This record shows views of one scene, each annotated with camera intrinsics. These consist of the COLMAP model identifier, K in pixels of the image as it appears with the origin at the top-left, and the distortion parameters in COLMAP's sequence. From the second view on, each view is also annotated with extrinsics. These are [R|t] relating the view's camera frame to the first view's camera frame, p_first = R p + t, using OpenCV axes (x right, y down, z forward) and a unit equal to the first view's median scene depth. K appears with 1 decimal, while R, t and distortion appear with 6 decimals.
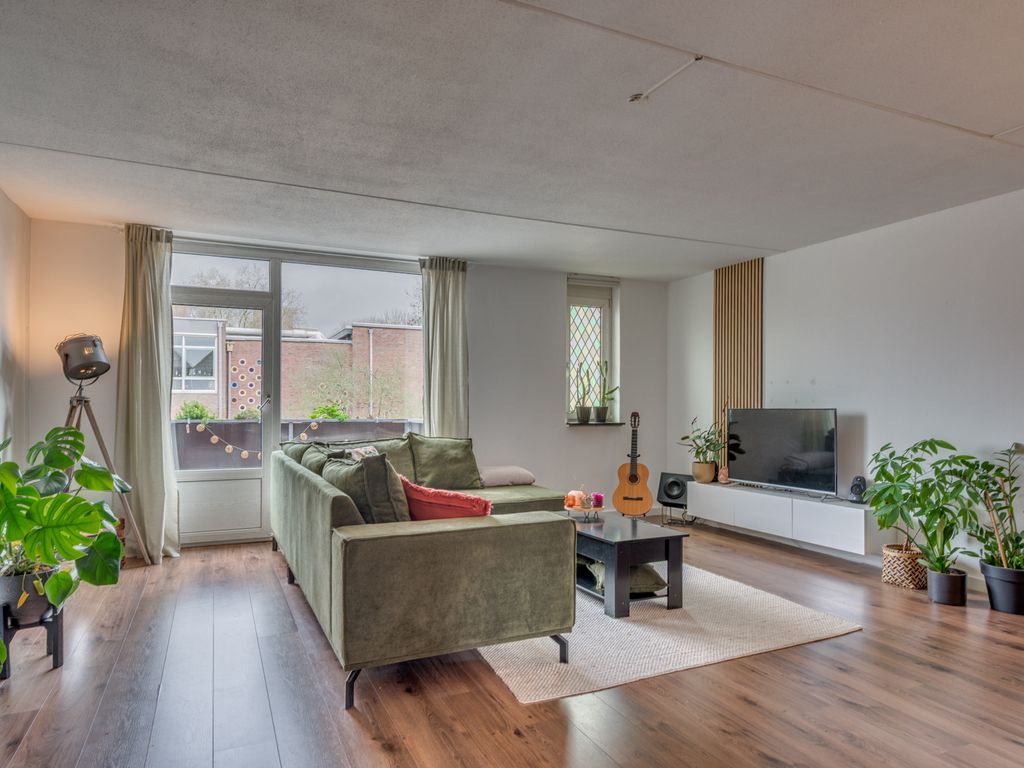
lens RADIAL K [[655.7, 0, 508.9], [0, 655.7, 401.3], [0, 0, 1]] dist [0.000252, 0.000222]
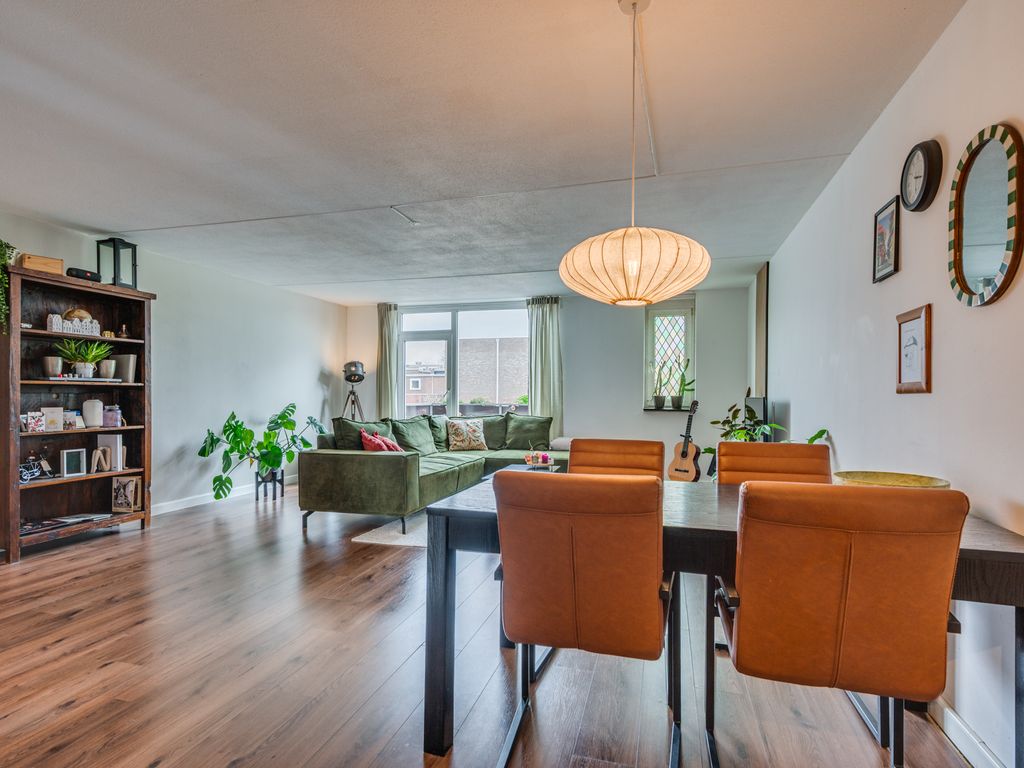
lens RADIAL K [[538.9, 0, 512.0], [0, 538.9, 384.0], [0, 0, 1]] dist [-0.000201, -0.000059]
pose [[0.755067, -0.013912, -0.655500, 0.660056], [0.002667, 0.999832, -0.018148, 0.003710], [0.655642, 0.011955, 0.754977, 0.028821]]
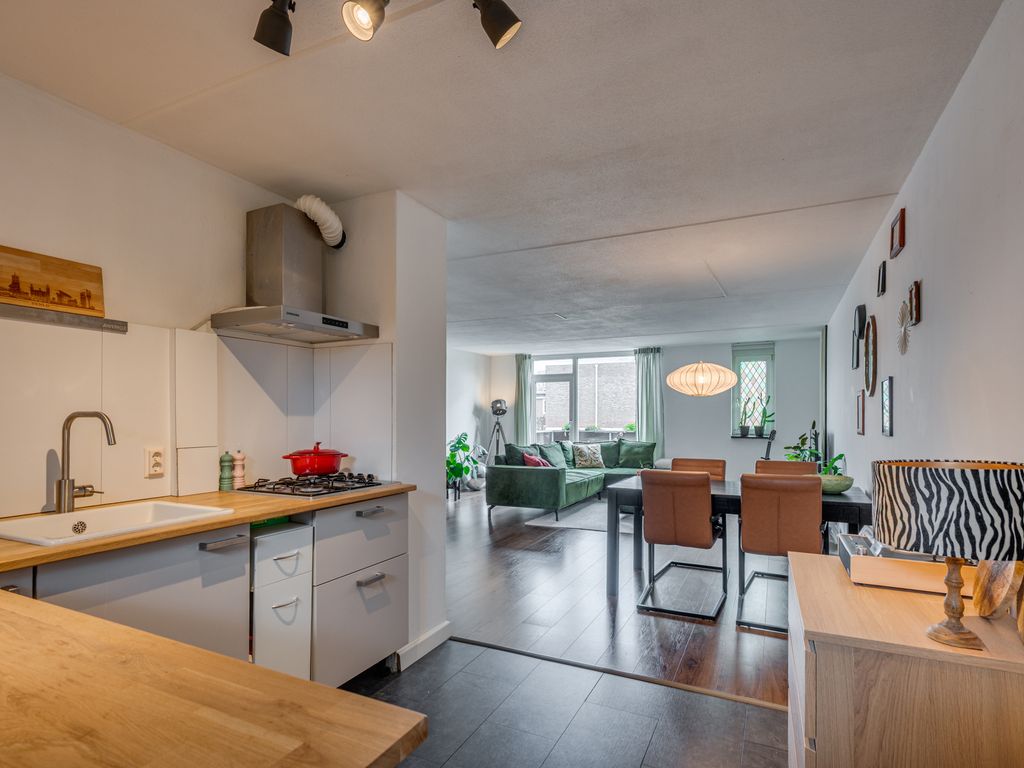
lens RADIAL K [[534.9, 0, 518.2], [0, 534.9, 409.7], [0, 0, 1]] dist [-0.001021, -0.000320]
pose [[0.635330, -0.014687, -0.772101, 0.863308], [0.007736, 0.999890, -0.012654, -0.021438], [0.772202, 0.002067, 0.635374, -0.268871]]
